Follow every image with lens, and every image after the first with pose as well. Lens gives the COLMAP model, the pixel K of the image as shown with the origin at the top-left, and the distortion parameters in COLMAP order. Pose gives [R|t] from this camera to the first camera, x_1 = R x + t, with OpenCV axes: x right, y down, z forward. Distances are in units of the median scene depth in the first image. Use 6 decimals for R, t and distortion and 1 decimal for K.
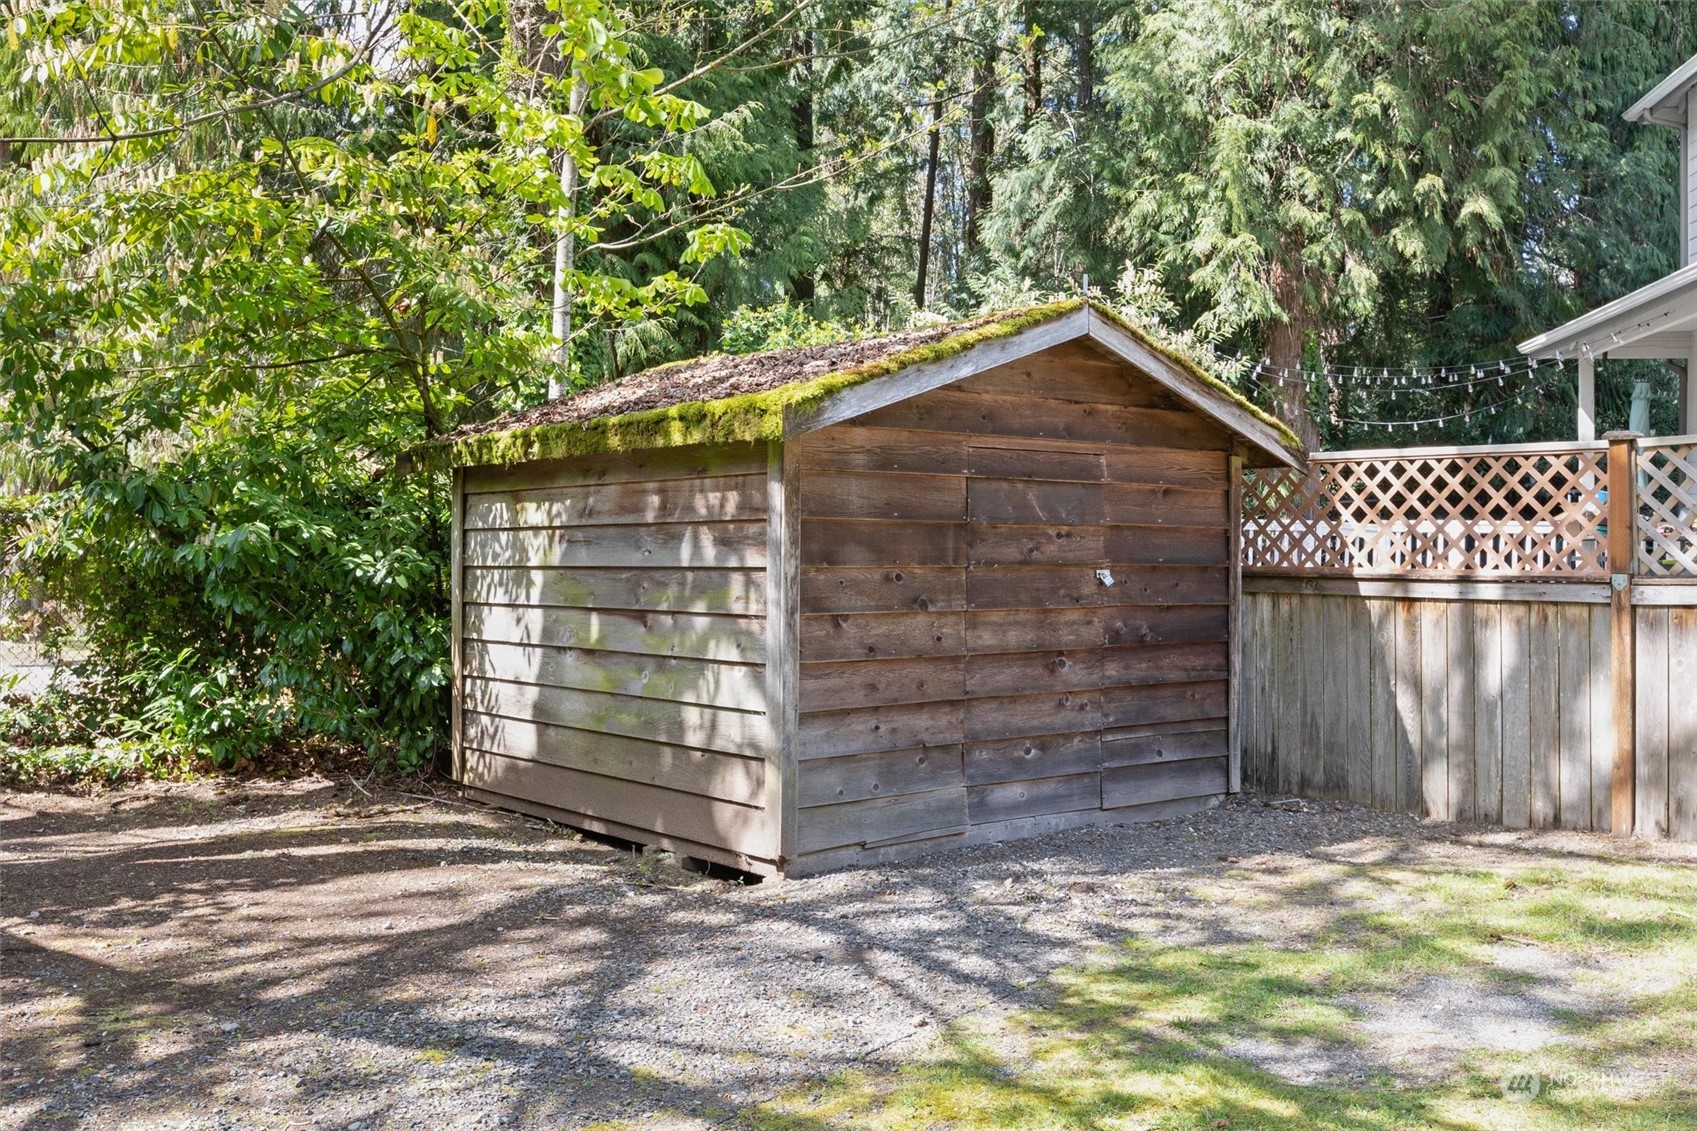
lens RADIAL K [[799.6, 0, 831.9], [0, 799.6, 549.8], [0, 0, 1]] dist [0.000643, 0.000338]
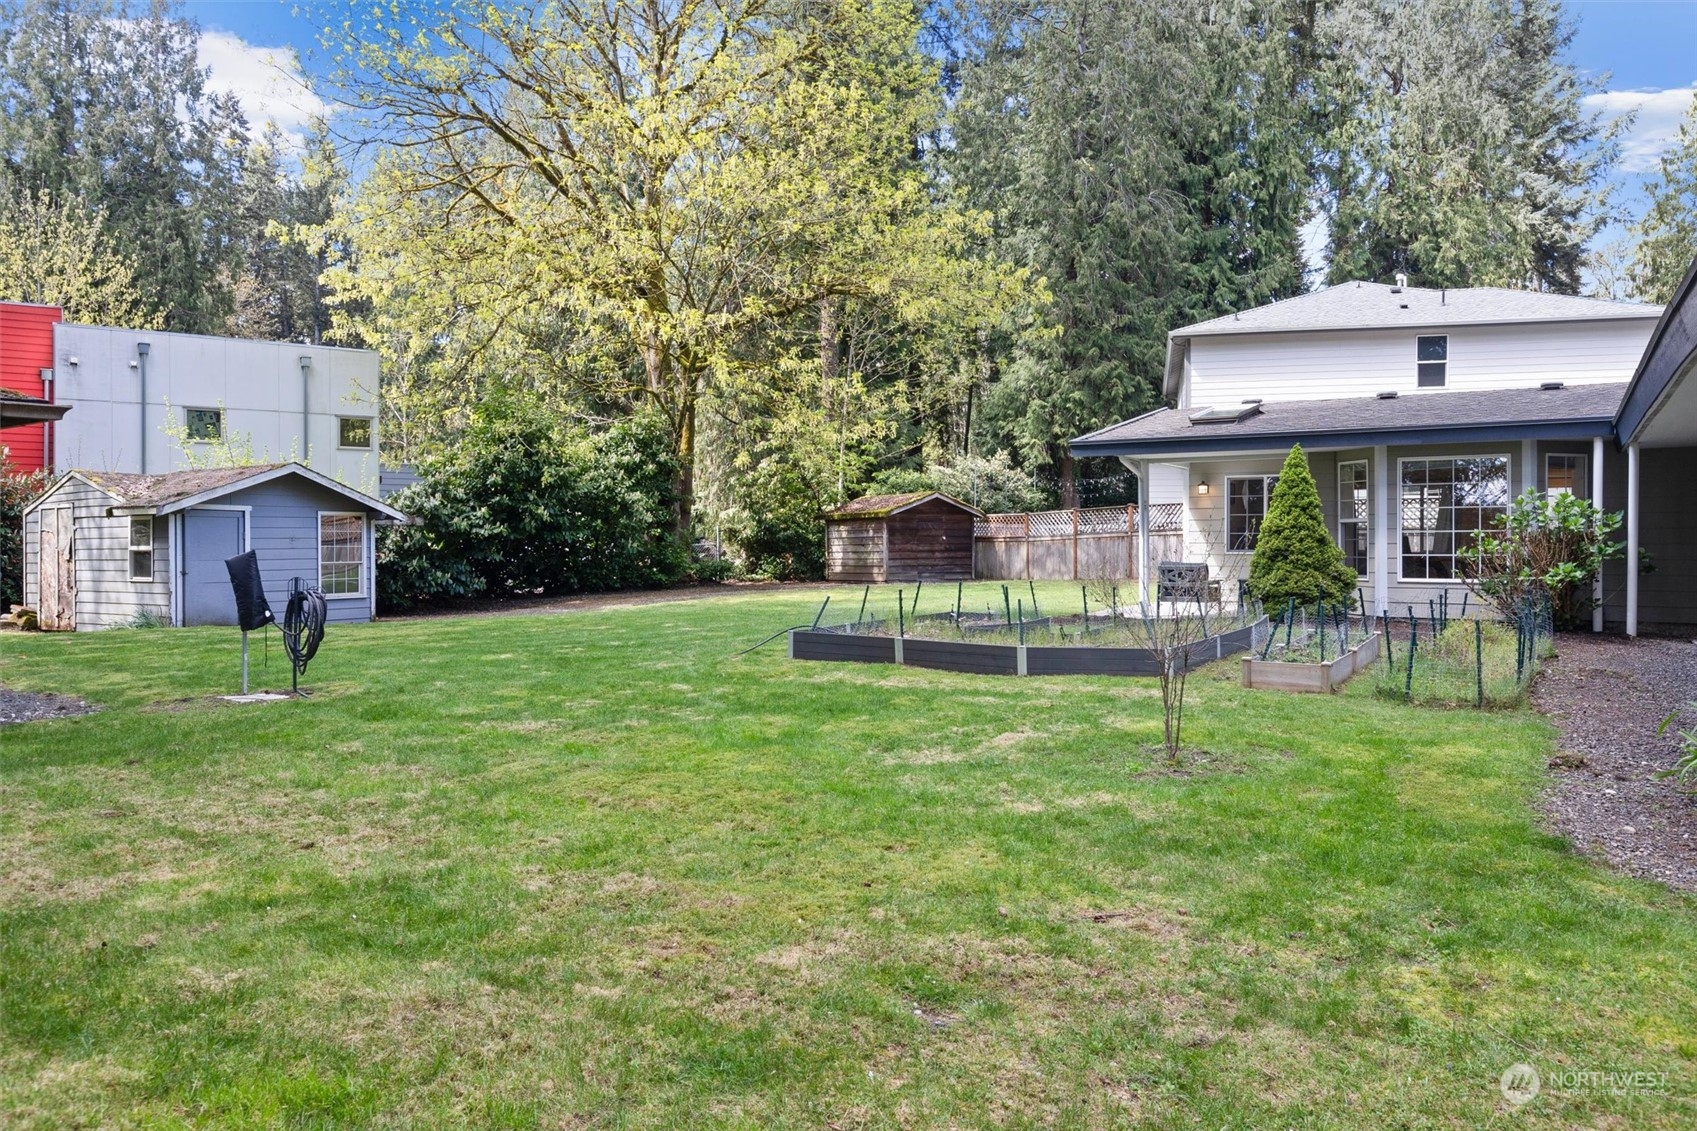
lens RADIAL K [[1004.7, 0, 848.5], [0, 1004.7, 565.5], [0, 0, 1]] dist [-0.000678, 0.000490]
pose [[0.982897, -0.005976, -0.184058, 0.943752], [0.006467, 0.999977, 0.002069, 0.197071], [0.184042, -0.003224, 0.982913, -5.758533]]
